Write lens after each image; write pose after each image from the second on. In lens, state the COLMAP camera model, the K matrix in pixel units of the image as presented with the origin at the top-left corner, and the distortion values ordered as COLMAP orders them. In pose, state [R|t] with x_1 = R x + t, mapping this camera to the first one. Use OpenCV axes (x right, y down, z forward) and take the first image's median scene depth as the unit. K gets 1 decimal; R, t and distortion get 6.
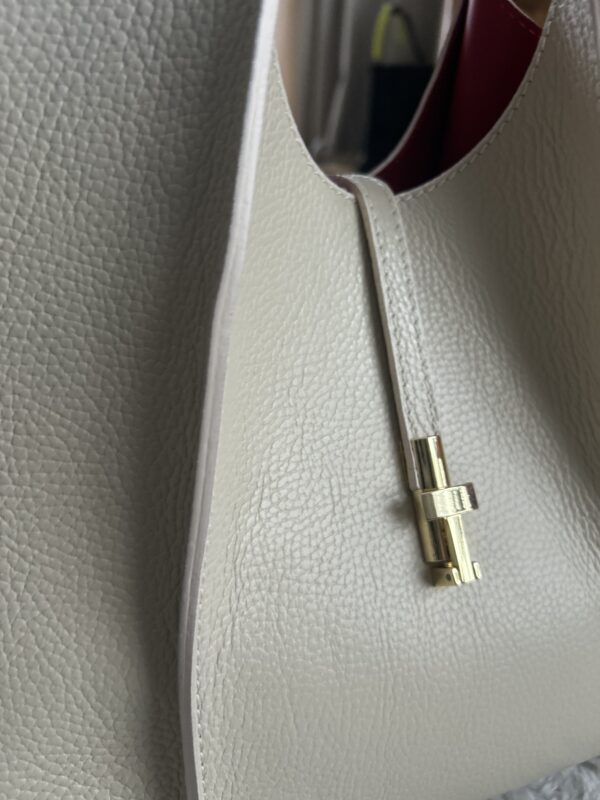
lens RADIAL K [[643.2, 0, 300.3], [0, 643.2, 421.9], [0, 0, 1]] dist [-0.001556, -0.003776]
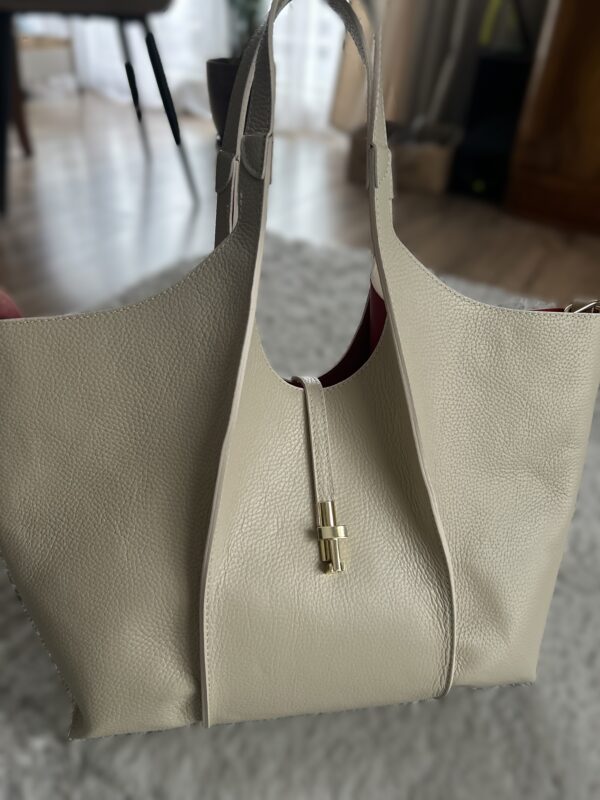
lens RADIAL K [[638.3, 0, 300.0], [0, 638.3, 400.0], [0, 0, 1]] dist [0.000199, -0.009301]
pose [[0.982099, 0.036193, -0.184857, 0.500045], [-0.065586, 0.985663, -0.155455, 0.023383], [0.176580, 0.164796, 0.970392, -1.157467]]
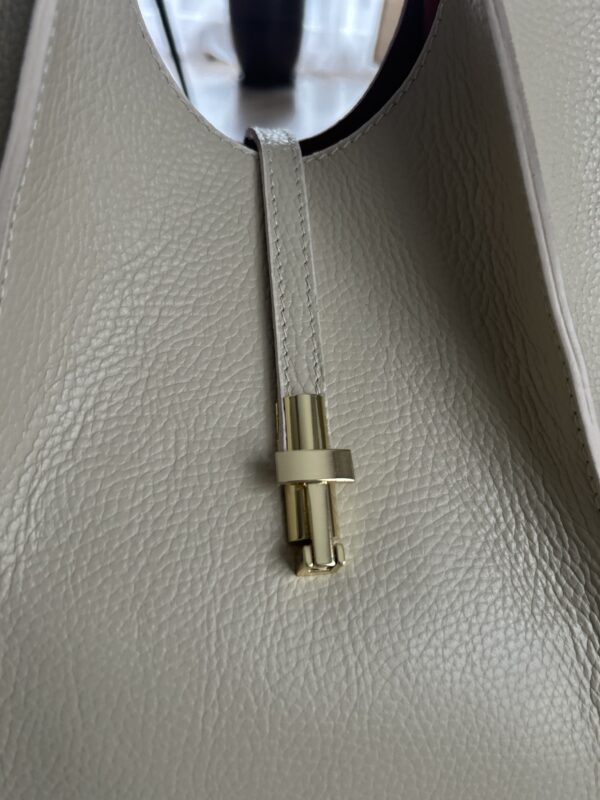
lens RADIAL K [[684.4, 0, 301.5], [0, 684.4, 419.0], [0, 0, 1]] dist [-0.011807, -0.007066]
pose [[0.968712, 0.028470, -0.246548, 0.425738], [-0.077368, 0.978539, -0.190987, 0.228431], [0.235820, 0.204086, 0.950125, 0.150422]]
